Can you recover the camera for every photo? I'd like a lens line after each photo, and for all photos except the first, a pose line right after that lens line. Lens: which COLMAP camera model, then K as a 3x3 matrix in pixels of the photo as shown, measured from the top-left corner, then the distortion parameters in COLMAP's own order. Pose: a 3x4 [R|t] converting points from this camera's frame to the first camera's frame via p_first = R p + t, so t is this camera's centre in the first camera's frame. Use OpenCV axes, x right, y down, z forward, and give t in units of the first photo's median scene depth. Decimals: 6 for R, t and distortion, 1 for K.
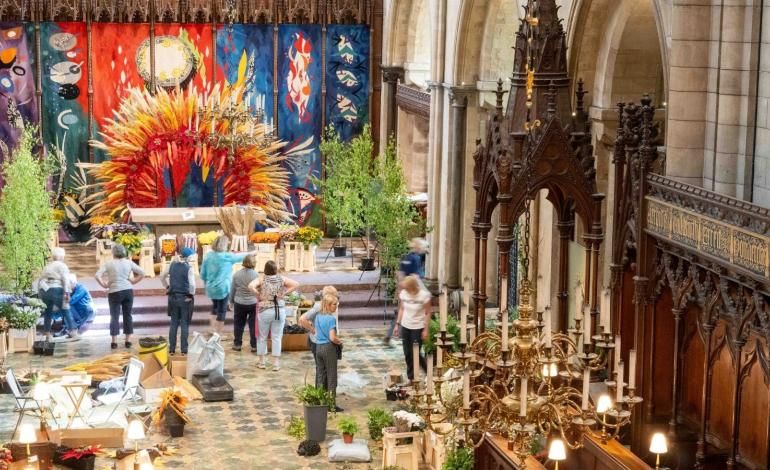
lens RADIAL K [[961.4, 0, 406.4], [0, 961.4, 234.8], [0, 0, 1]] dist [-0.004888, -0.004882]
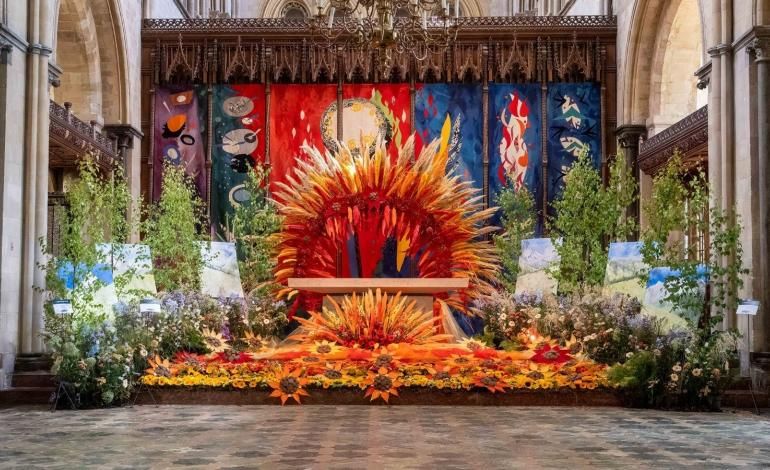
lens RADIAL K [[961.4, 0, 406.4], [0, 961.4, 234.8], [0, 0, 1]] dist [-0.004888, -0.004882]
pose [[0.974337, -0.027052, -0.223463, -0.021487], [-0.009747, 0.986751, -0.161951, 0.046969], [0.224883, 0.159973, 0.961164, 0.216401]]
